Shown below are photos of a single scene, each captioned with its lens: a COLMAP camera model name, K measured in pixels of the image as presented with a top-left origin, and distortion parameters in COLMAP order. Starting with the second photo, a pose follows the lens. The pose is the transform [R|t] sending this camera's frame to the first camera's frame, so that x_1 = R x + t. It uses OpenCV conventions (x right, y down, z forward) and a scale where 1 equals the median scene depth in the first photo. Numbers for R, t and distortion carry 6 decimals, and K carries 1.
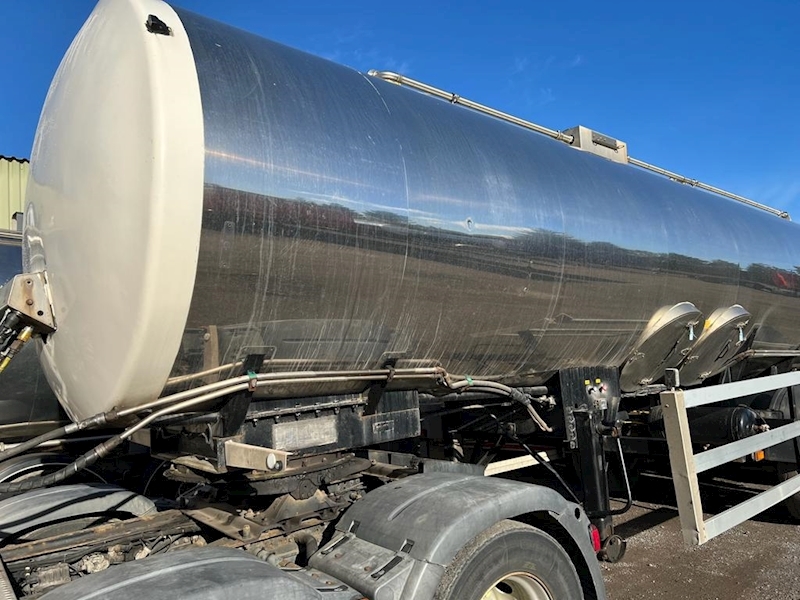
lens RADIAL K [[598.5, 0, 384.8], [0, 598.5, 307.4], [0, 0, 1]] dist [0.061845, -0.065460]
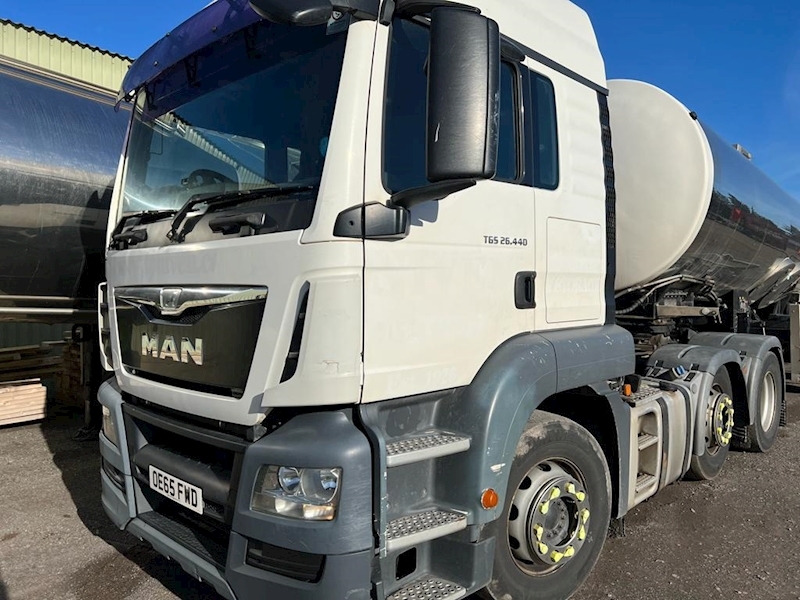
lens RADIAL K [[598.5, 0, 405.7], [0, 598.5, 302.4], [0, 0, 1]] dist [0.061845, -0.065460]
pose [[0.982355, 0.085812, 0.166175, -0.910700], [-0.104704, 0.988570, 0.108473, 0.044428], [-0.154967, -0.123958, 0.980112, -0.597029]]
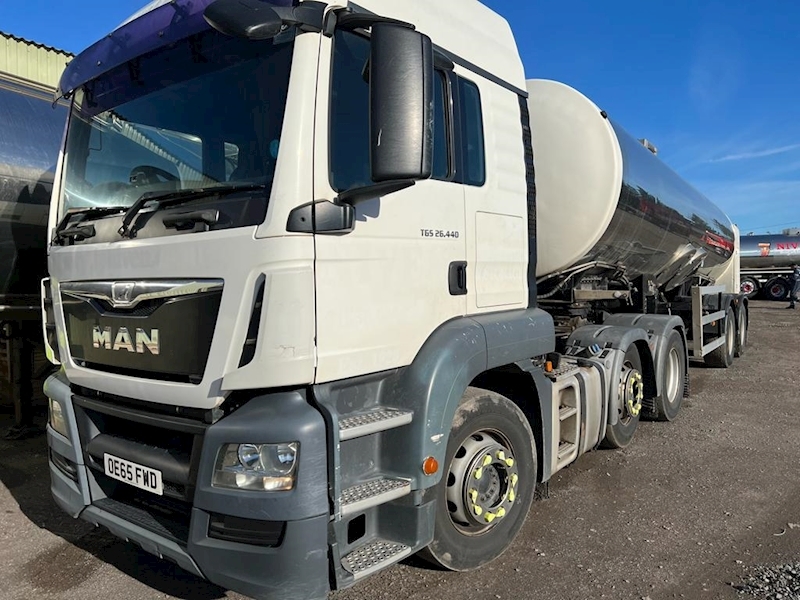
lens RADIAL K [[598.5, 0, 394.1], [0, 598.5, 301.7], [0, 0, 1]] dist [0.061845, -0.065460]
pose [[0.962387, 0.061408, 0.264653, -0.937557], [-0.094498, 0.988957, 0.114165, 0.041921], [-0.254719, -0.134880, 0.957562, -0.647542]]
